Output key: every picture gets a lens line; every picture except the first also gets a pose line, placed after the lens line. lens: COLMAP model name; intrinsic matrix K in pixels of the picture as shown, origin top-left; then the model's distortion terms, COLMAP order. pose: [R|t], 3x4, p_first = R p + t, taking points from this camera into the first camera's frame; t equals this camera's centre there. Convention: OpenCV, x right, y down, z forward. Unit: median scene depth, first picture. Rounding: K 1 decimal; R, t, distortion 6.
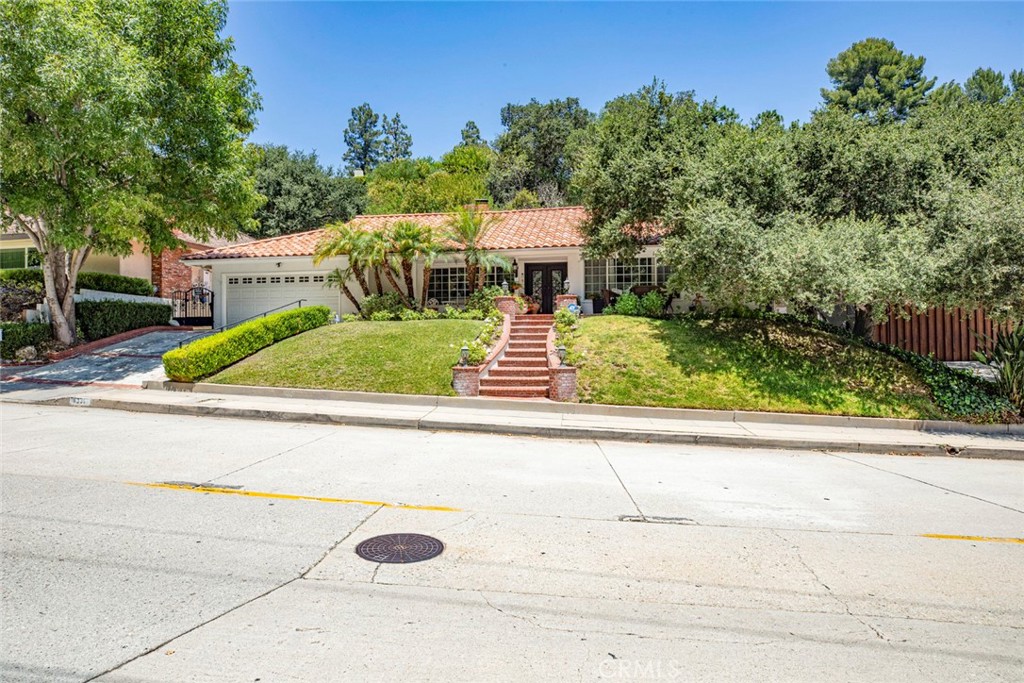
lens RADIAL K [[622.9, 0, 511.9], [0, 622.9, 339.8], [0, 0, 1]] dist [-0.004513, 0.000329]
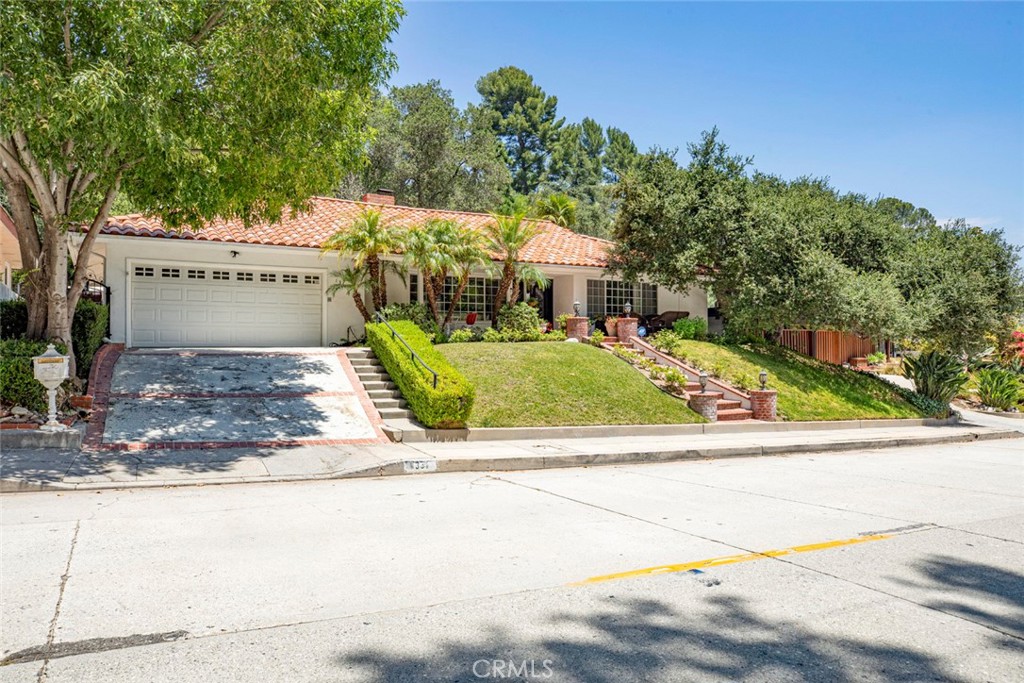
lens RADIAL K [[742.2, 0, 511.1], [0, 742.2, 343.6], [0, 0, 1]] dist [-0.001693, 0.000347]
pose [[0.740702, 0.007438, 0.671793, -0.681085], [-0.002240, 0.999960, -0.008602, -0.016069], [-0.671830, 0.004867, 0.740689, 0.195197]]
